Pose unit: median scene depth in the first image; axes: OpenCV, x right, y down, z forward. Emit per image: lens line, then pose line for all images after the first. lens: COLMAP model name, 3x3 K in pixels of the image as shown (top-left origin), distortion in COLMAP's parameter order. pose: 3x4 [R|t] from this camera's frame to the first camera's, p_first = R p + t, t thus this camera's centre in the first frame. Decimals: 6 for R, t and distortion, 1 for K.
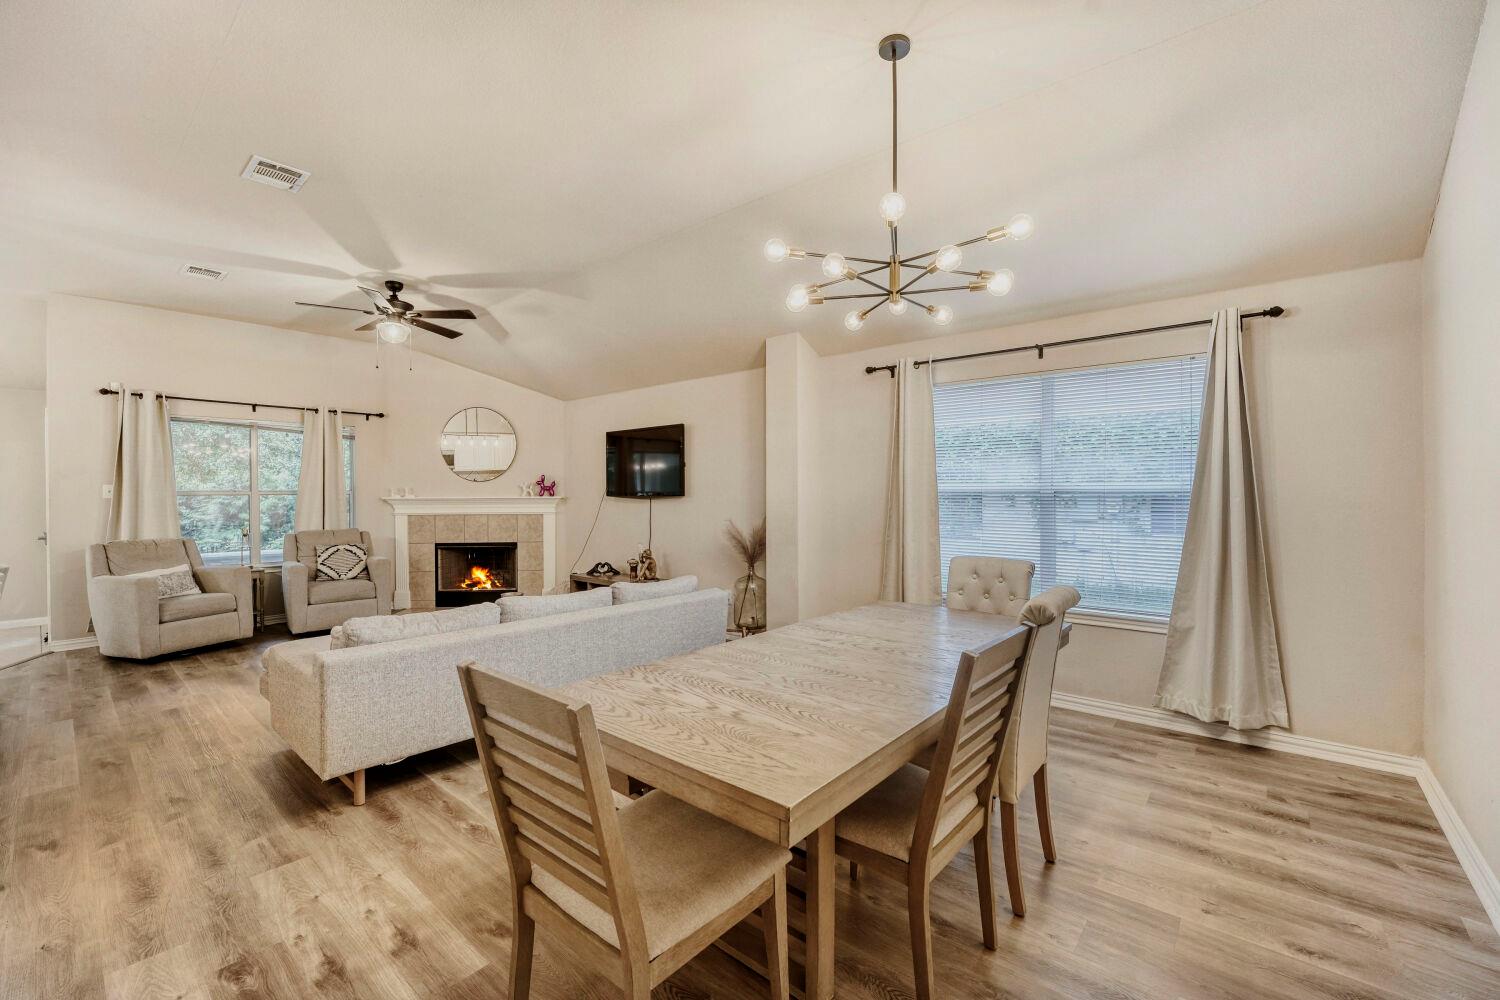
lens RADIAL K [[617.3, 0, 766.1], [0, 617.3, 496.9], [0, 0, 1]] dist [-0.021963, 0.000942]
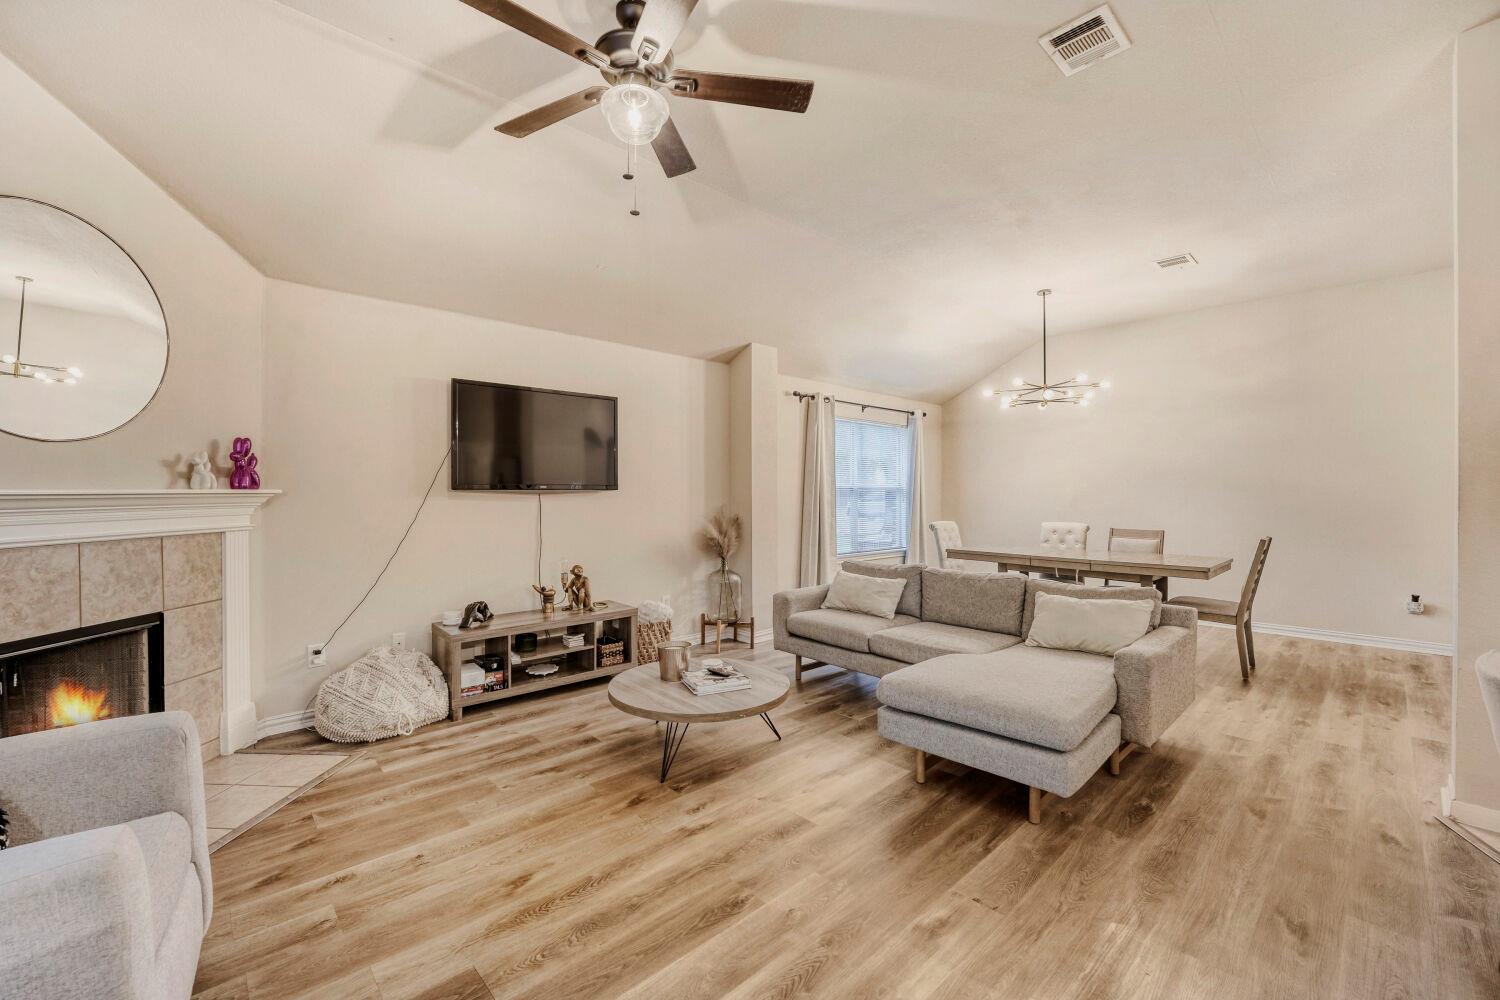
lens RADIAL K [[609.4, 0, 751.5], [0, 609.4, 495.1], [0, 0, 1]] dist [-0.032771, 0.005278]
pose [[0.123967, -0.001594, 0.992285, -0.939630], [0.003498, 0.999993, 0.001169, 0.005400], [-0.992280, 0.003326, 0.123972, 0.787516]]
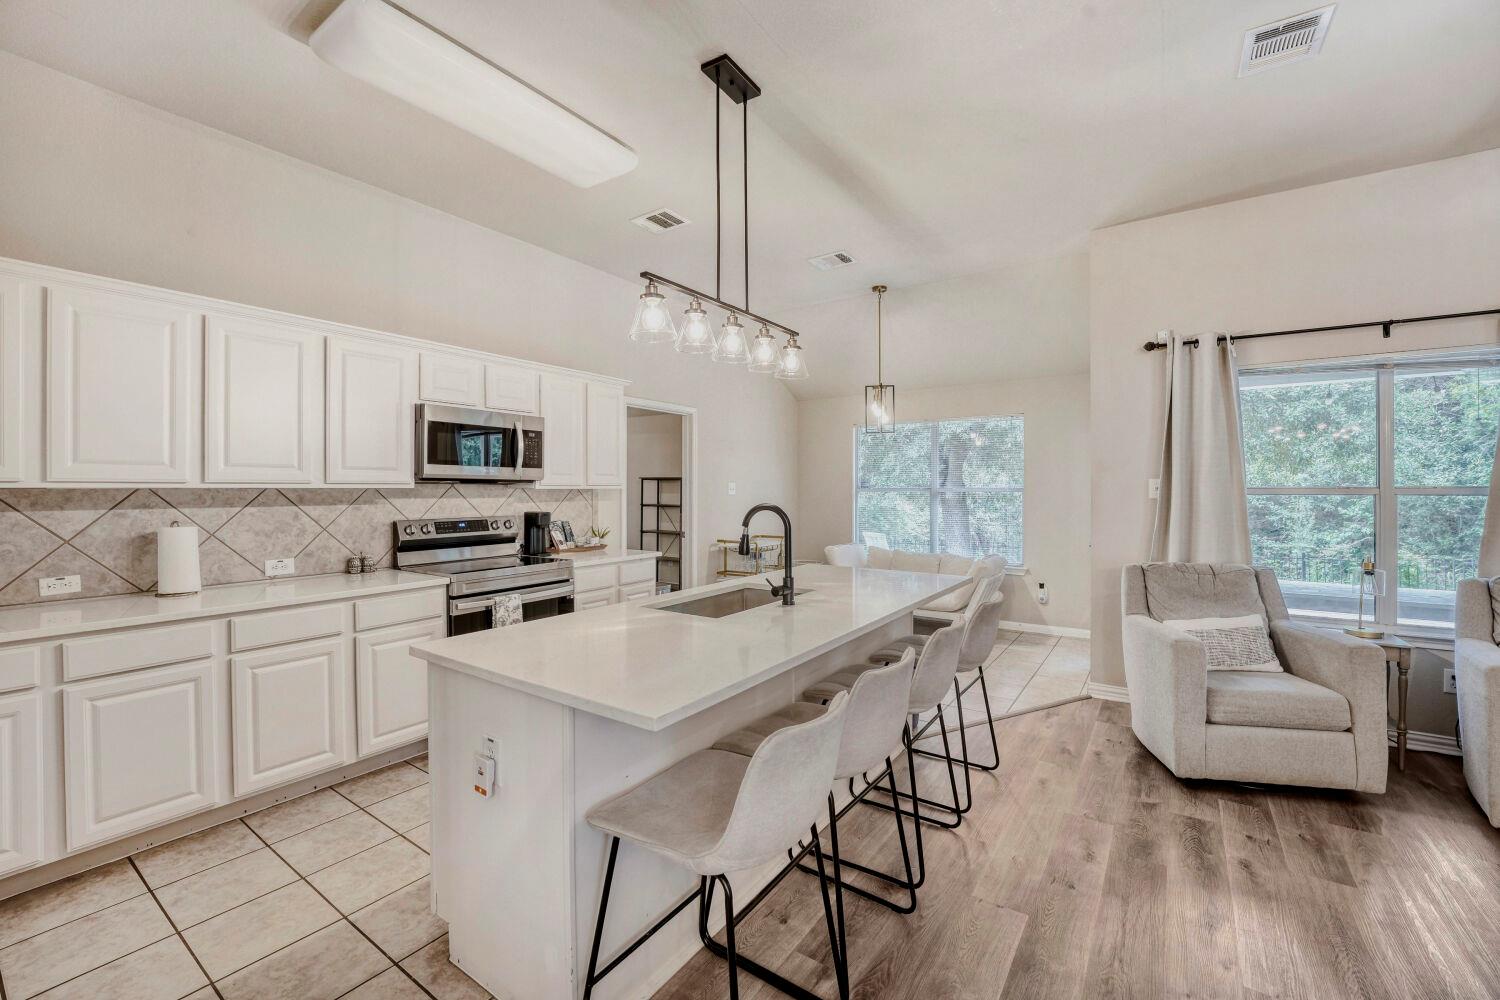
lens RADIAL K [[610.3, 0, 744.5], [0, 610.3, 492.0], [0, 0, 1]] dist [-0.022605, 0.000437]
pose [[0.078176, 0.007035, -0.996915, -0.414630], [-0.002095, 0.999974, 0.006892, -0.008702], [0.996937, 0.001550, 0.078189, 0.452494]]
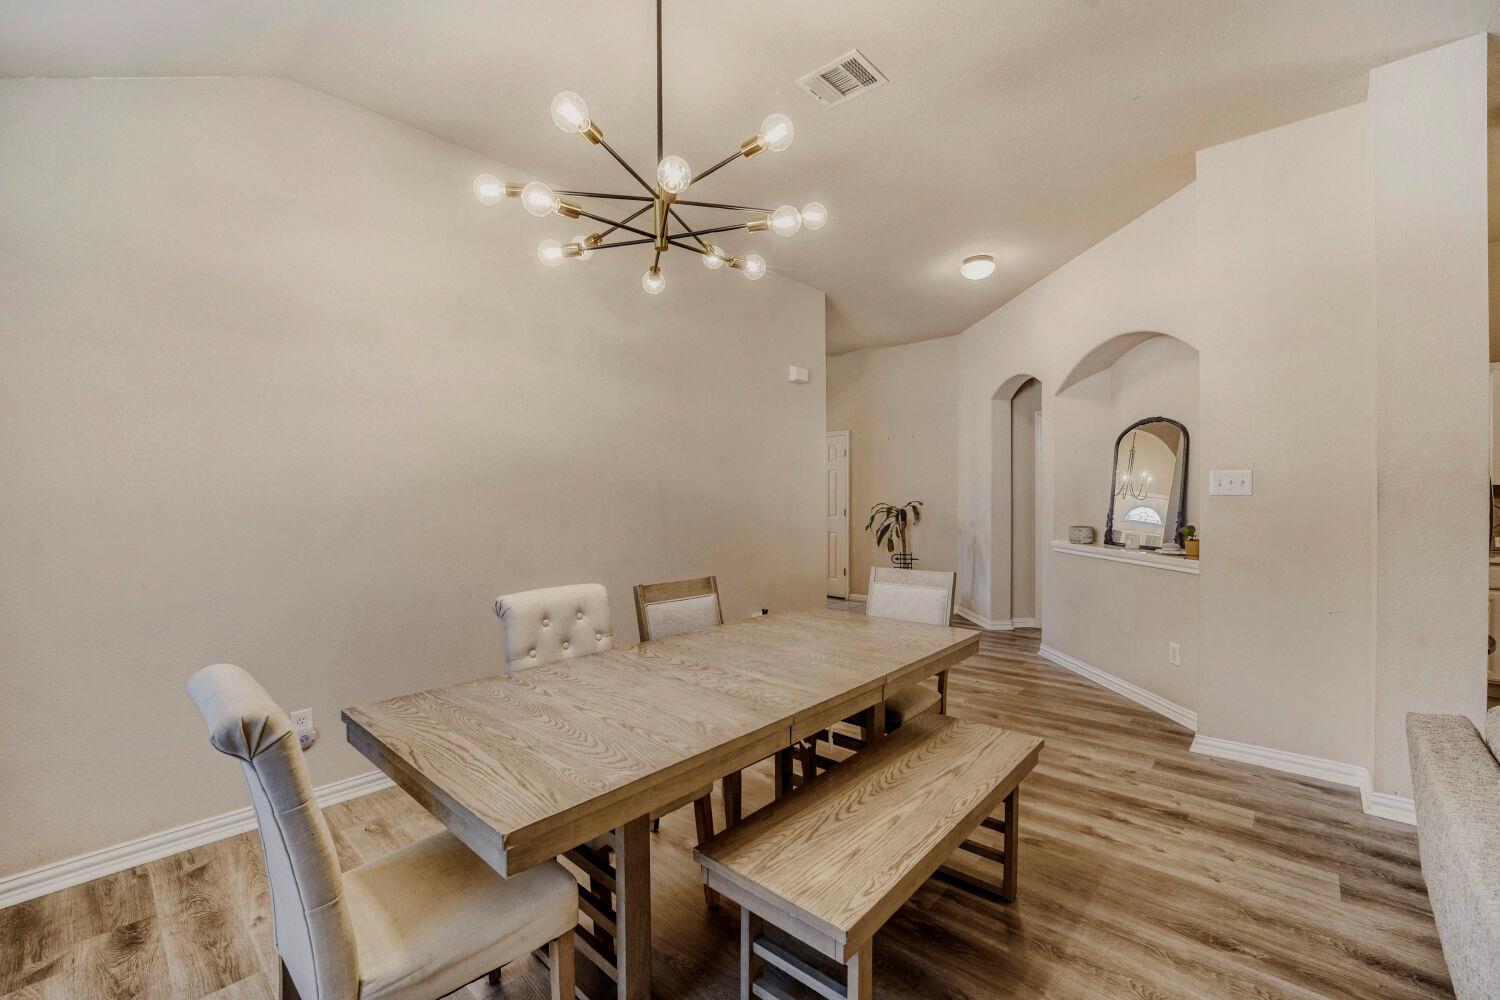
lens RADIAL K [[617.3, 0, 766.1], [0, 617.3, 496.9], [0, 0, 1]] dist [-0.021963, 0.000942]
pose [[-0.999494, 0.006031, 0.031243, 0.023586], [0.006307, 0.999942, 0.008732, -0.004771], [-0.031189, 0.008925, -0.999474, 0.769740]]
